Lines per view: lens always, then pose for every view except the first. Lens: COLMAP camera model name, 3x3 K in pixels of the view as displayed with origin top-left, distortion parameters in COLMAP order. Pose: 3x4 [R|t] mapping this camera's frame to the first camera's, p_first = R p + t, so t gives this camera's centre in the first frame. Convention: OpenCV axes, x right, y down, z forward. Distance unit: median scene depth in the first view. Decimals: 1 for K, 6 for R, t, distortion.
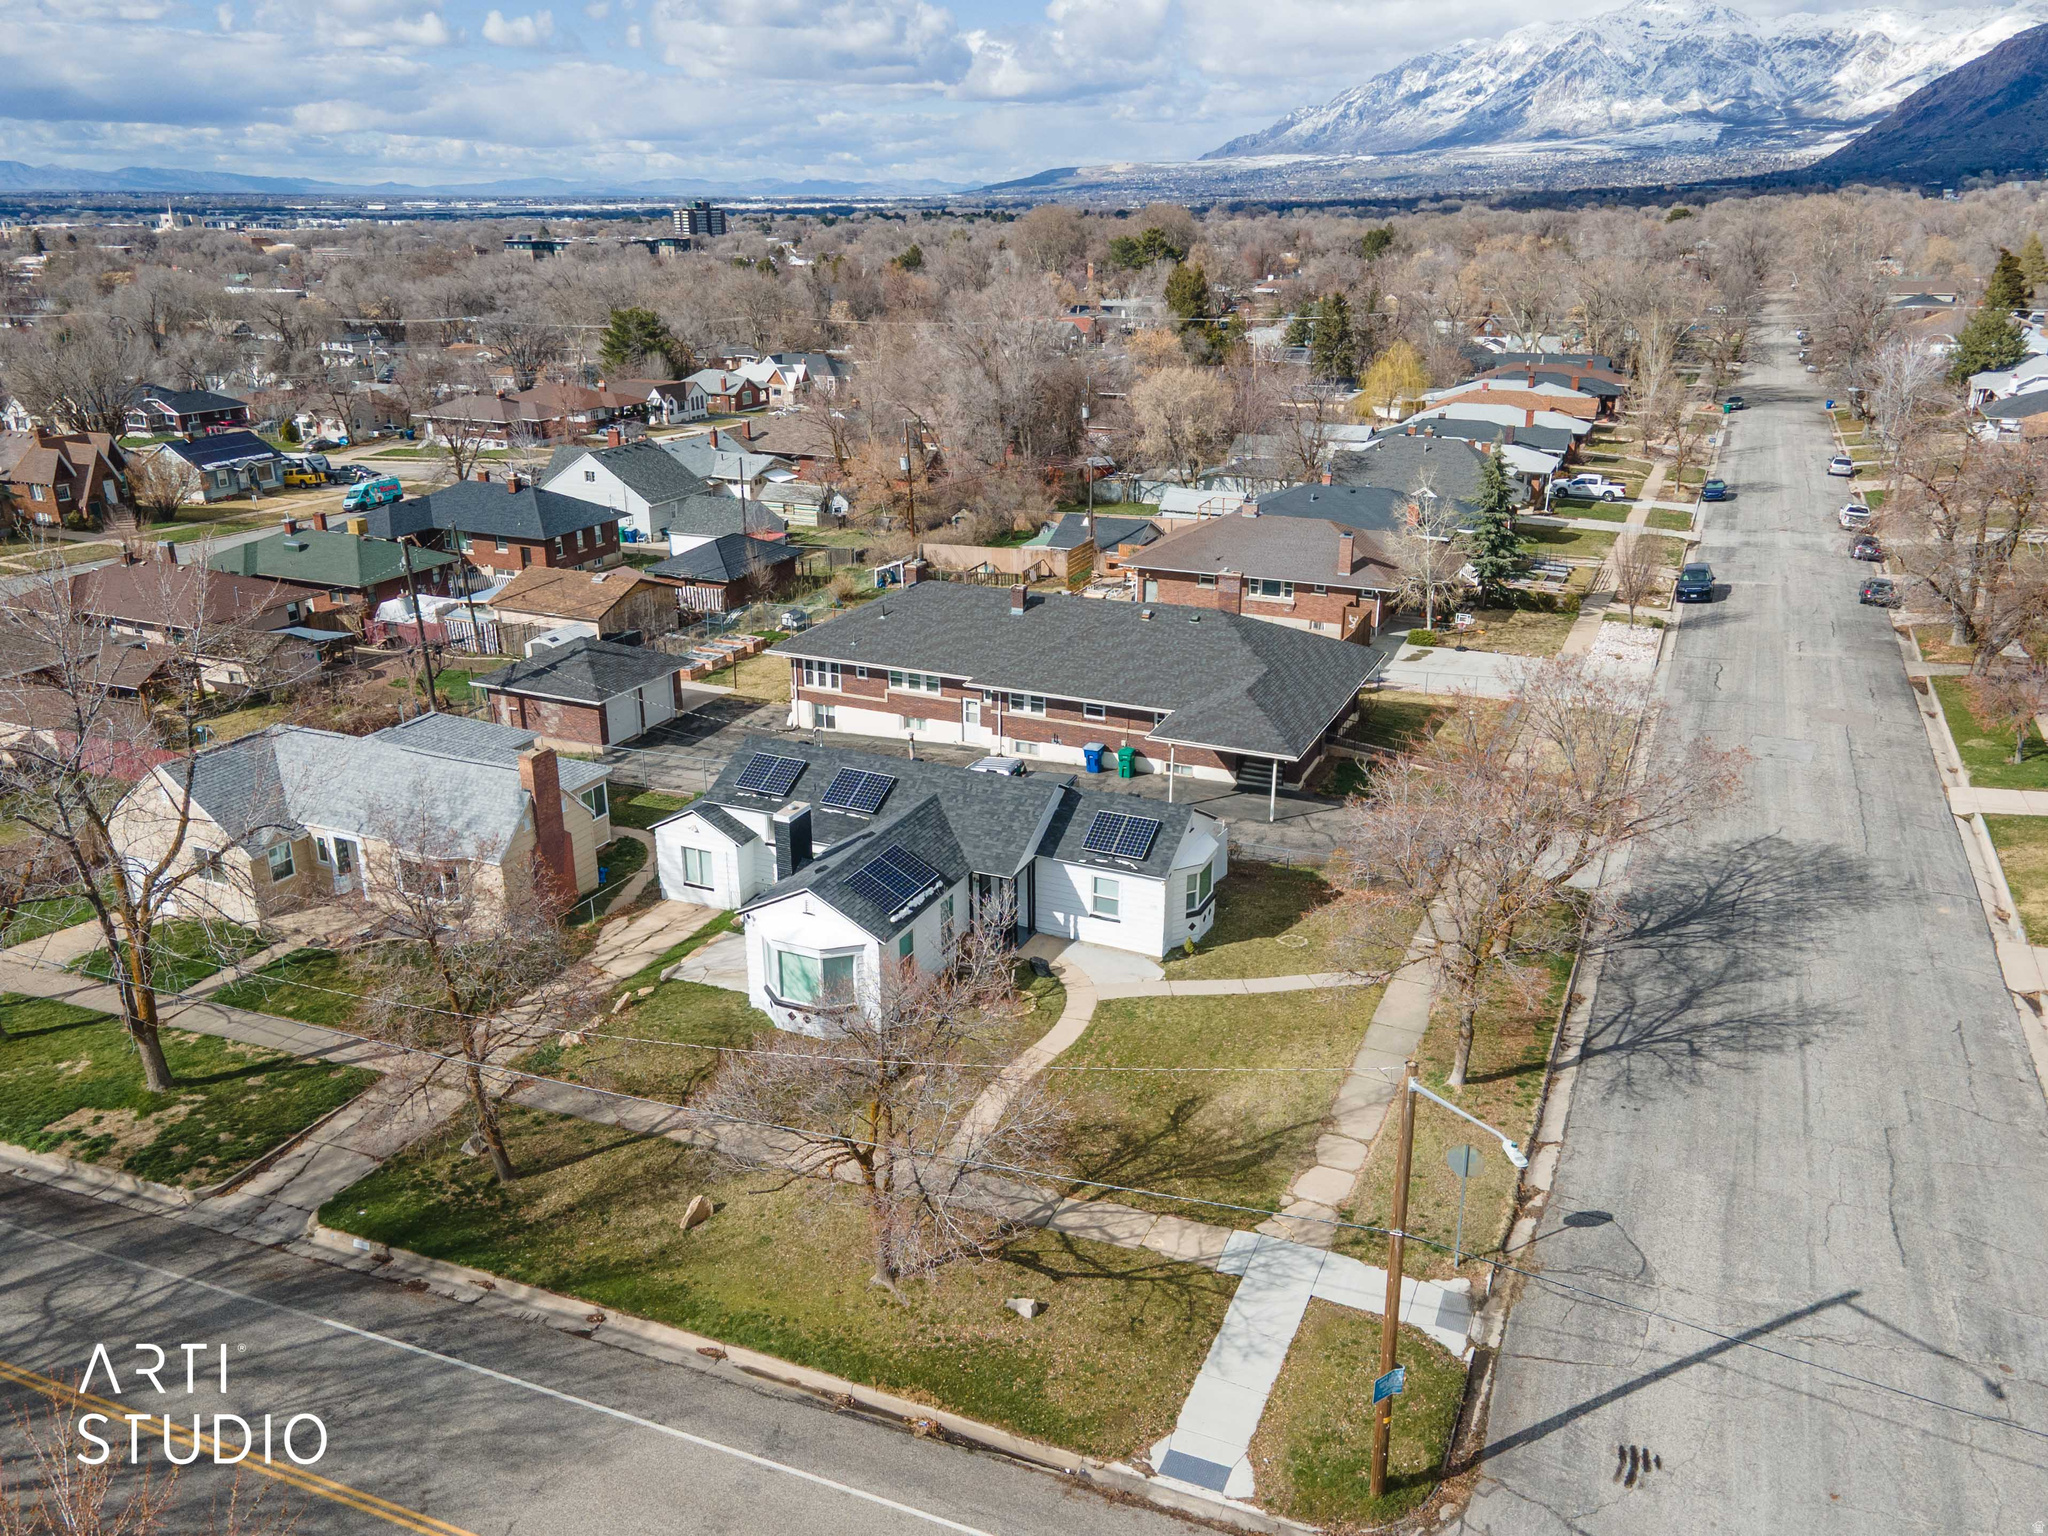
lens RADIAL K [[1526.3, 0, 1024.0], [0, 1526.3, 768.0], [0, 0, 1]] dist [0.041400, 0.004942]
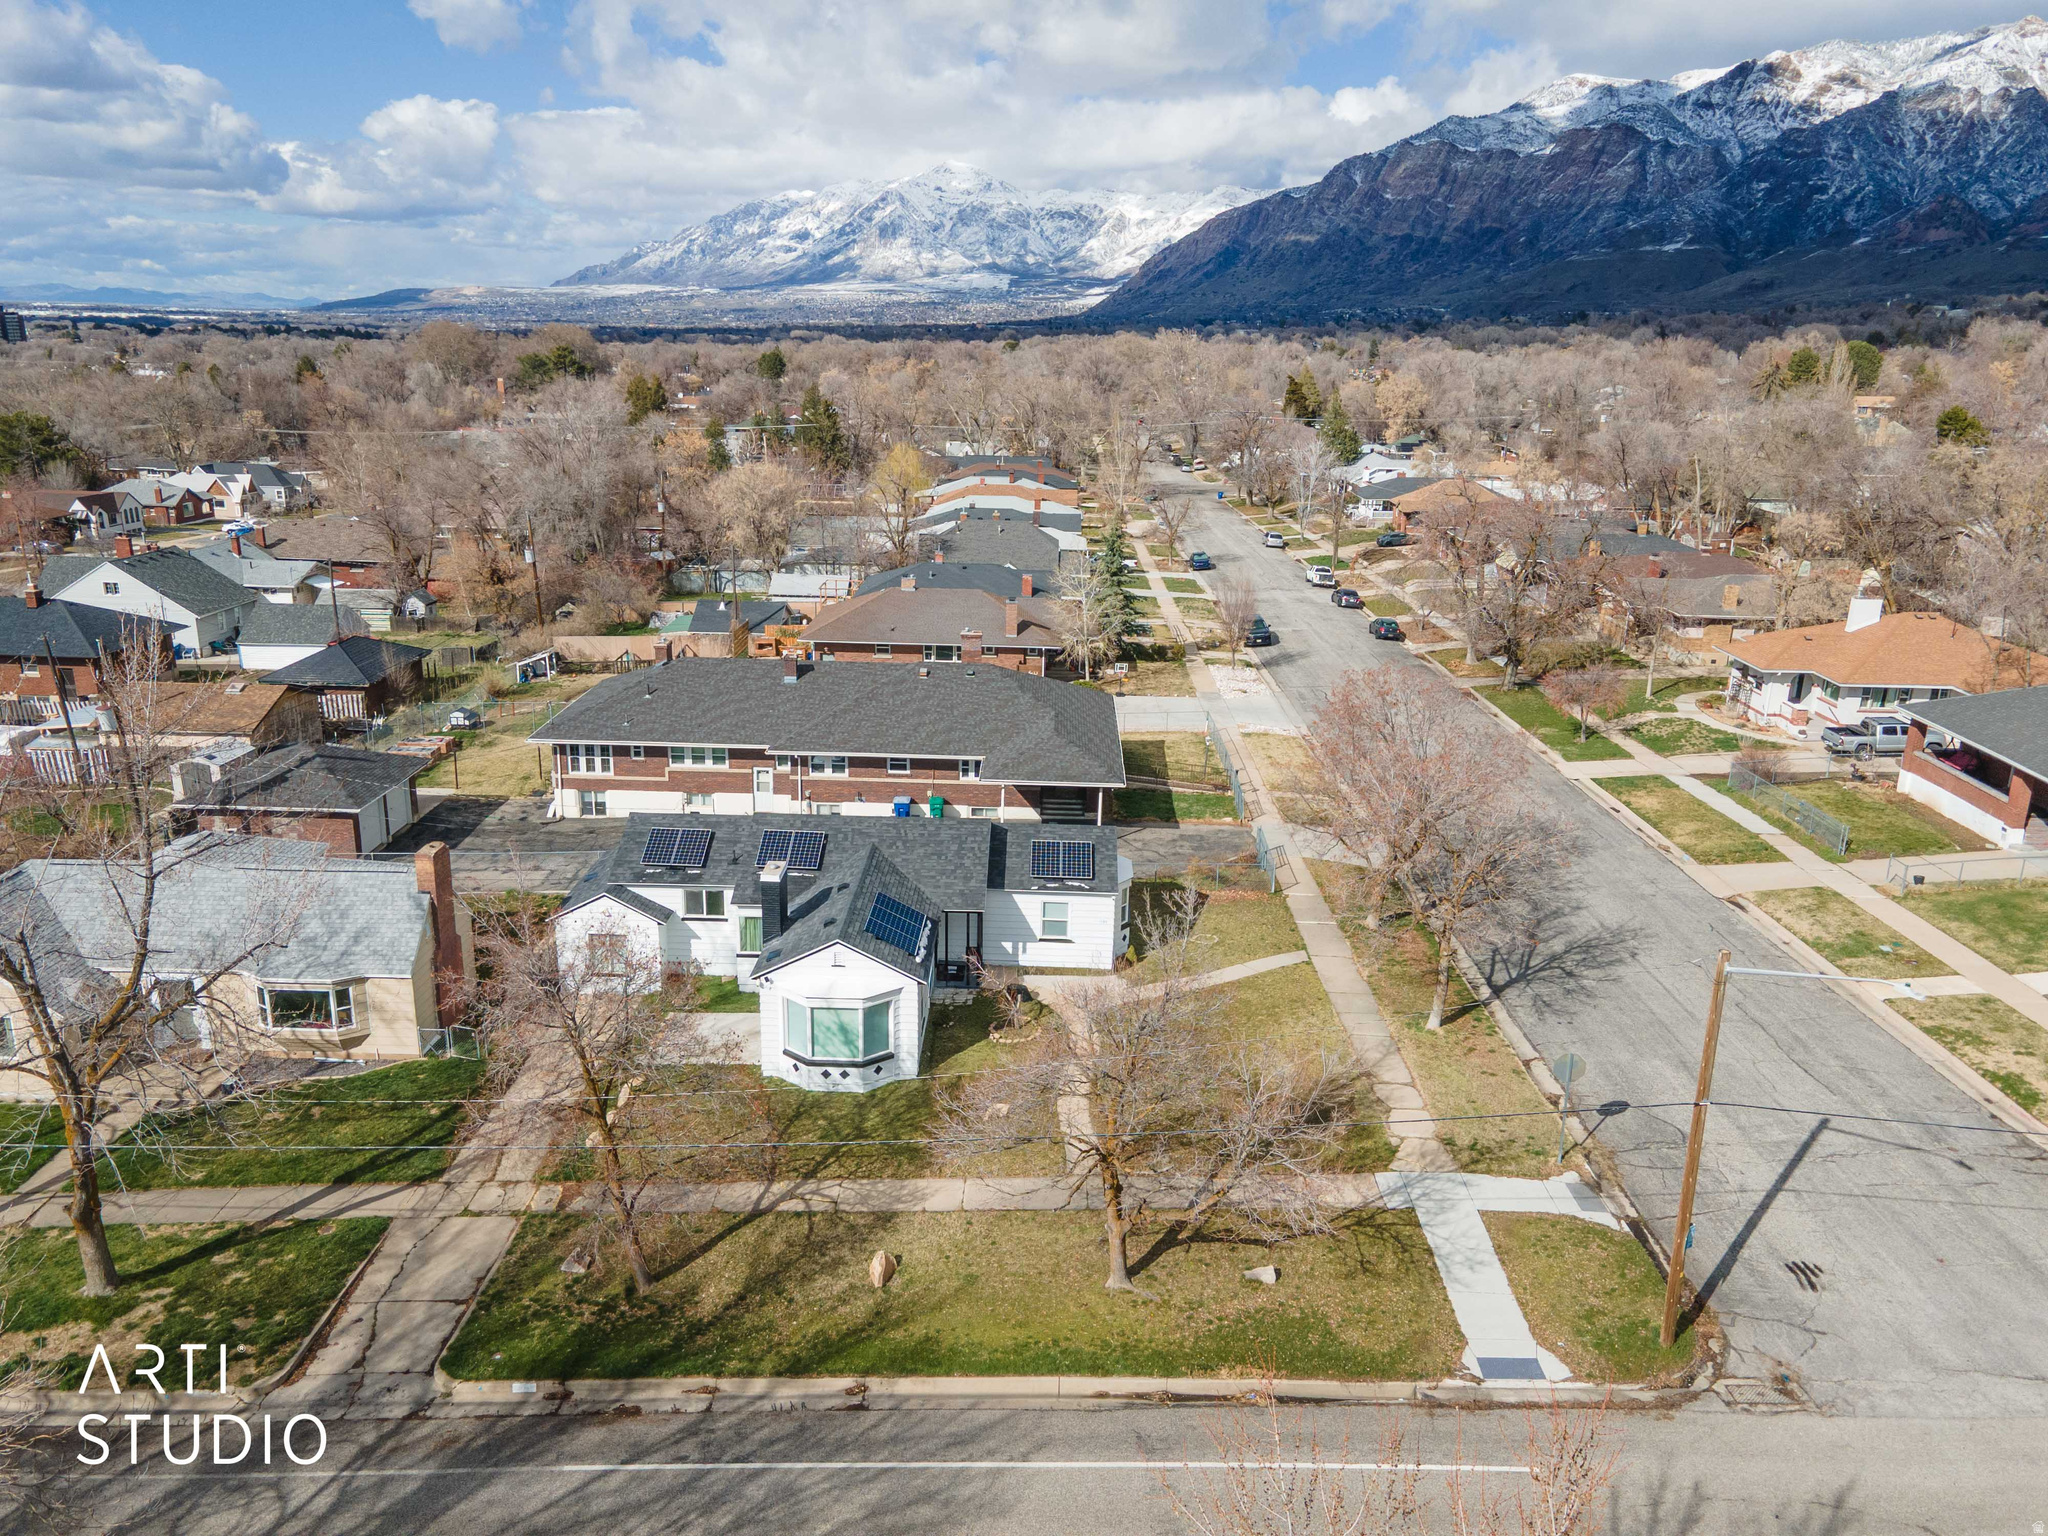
lens RADIAL K [[1456.9, 0, 1017.7], [0, 1456.9, 765.1], [0, 0, 1]] dist [0.024848, 0.041187]
pose [[0.924014, -0.090947, 0.371386, -0.302277], [0.114325, 0.992581, -0.041374, 0.015342], [-0.364868, 0.080689, 0.927556, 0.059994]]
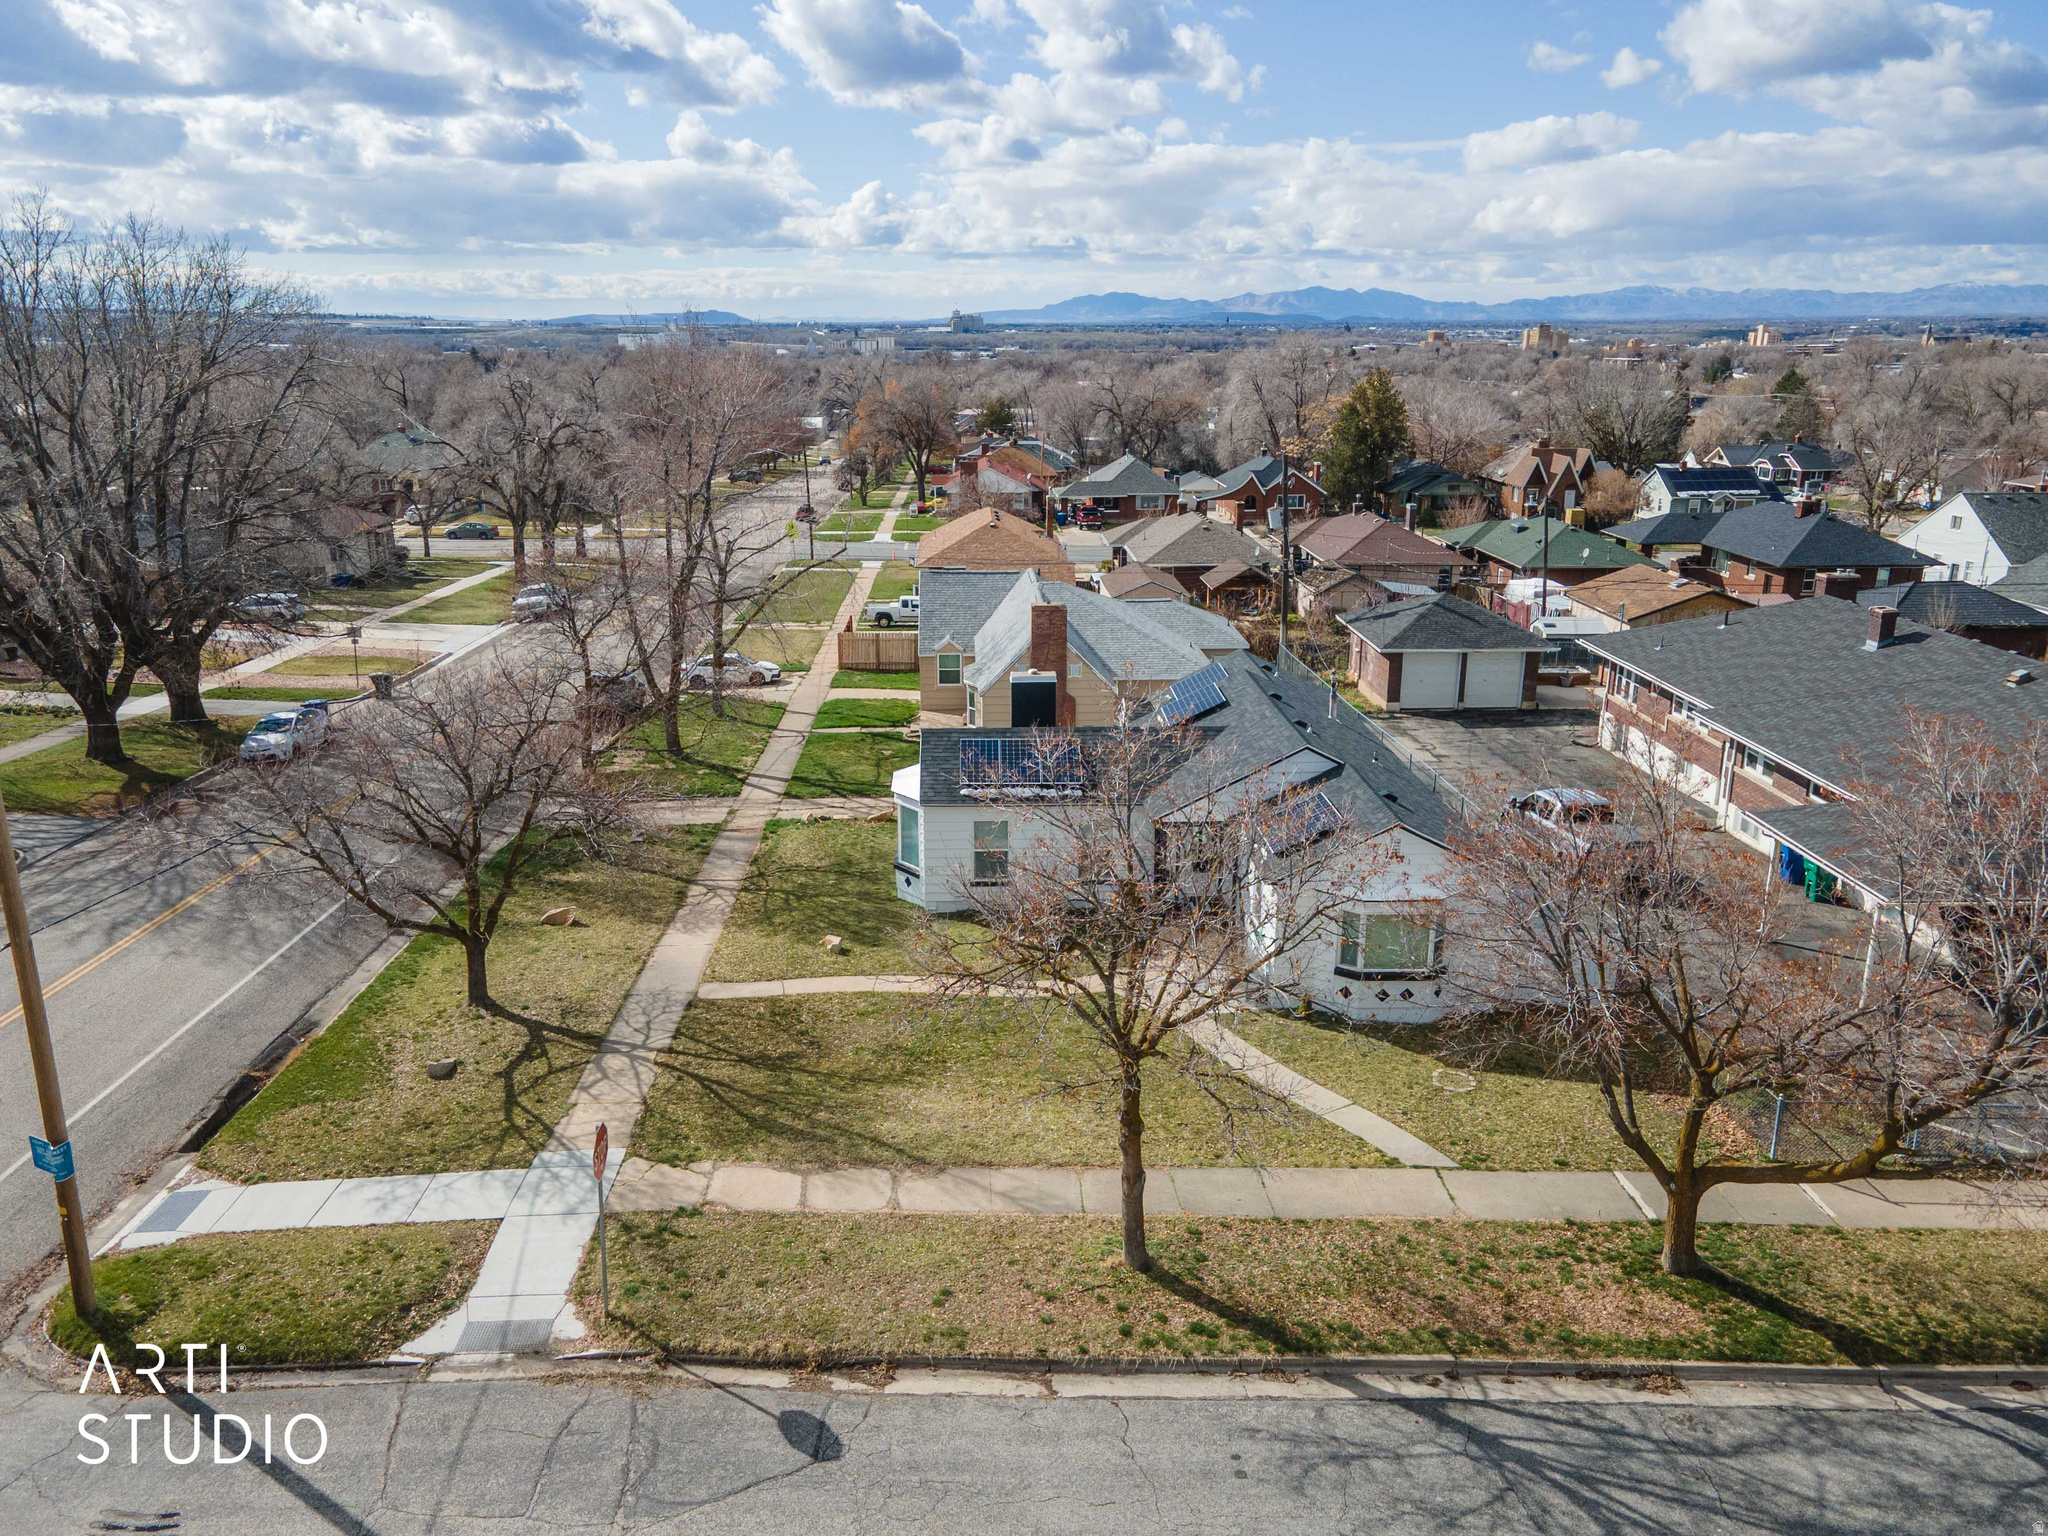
lens RADIAL K [[1521.0, 0, 1024.0], [0, 1521.0, 768.0], [0, 0, 1]] dist [0.039861, 0.005348]
pose [[0.452325, 0.256729, -0.854103, 0.543185], [-0.313512, 0.942322, 0.117213, -0.020800], [0.834932, 0.214753, 0.506724, 0.478433]]
